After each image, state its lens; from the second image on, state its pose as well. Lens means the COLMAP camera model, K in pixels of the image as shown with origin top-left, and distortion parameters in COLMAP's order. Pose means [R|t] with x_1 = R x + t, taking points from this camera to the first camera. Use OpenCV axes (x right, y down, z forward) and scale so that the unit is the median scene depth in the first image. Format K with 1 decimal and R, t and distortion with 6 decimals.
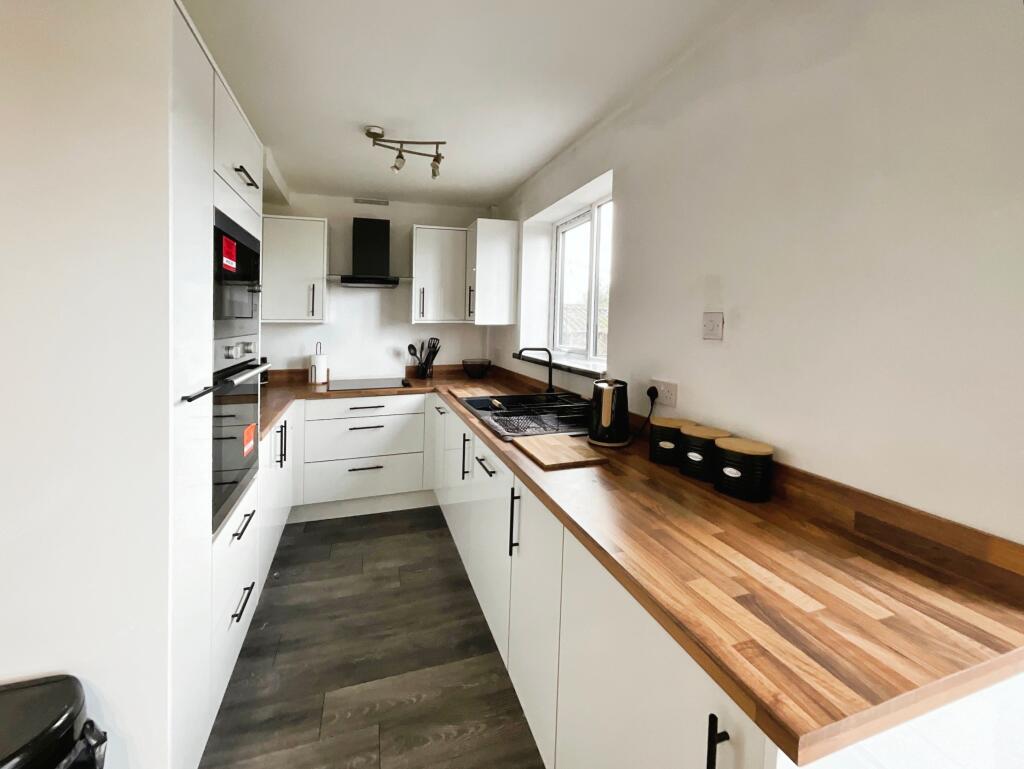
lens RADIAL K [[419.8, 0, 502.5], [0, 419.8, 335.9], [0, 0, 1]] dist [0.000383, 0.000037]
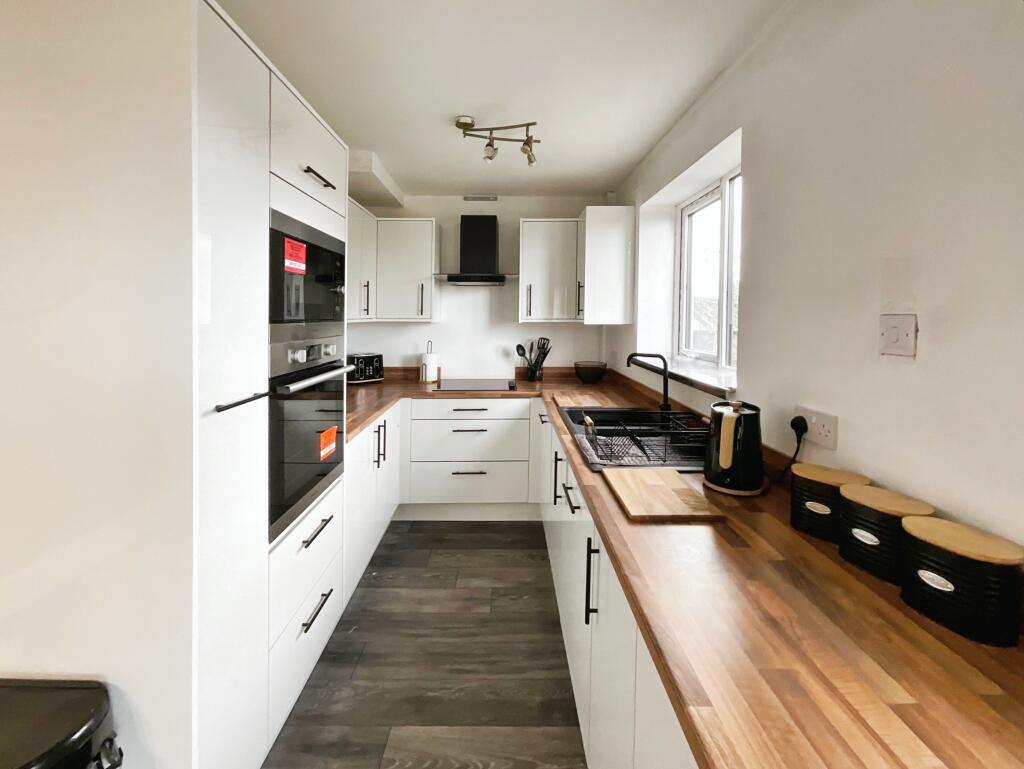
lens RADIAL K [[419.8, 0, 518.6], [0, 419.8, 319.2], [0, 0, 1]] dist [0.000383, 0.000037]
pose [[0.956628, 0.001951, -0.291305, 0.095530], [-0.010414, 0.999567, -0.027506, -0.018015], [0.291126, 0.029347, 0.956235, 0.151488]]
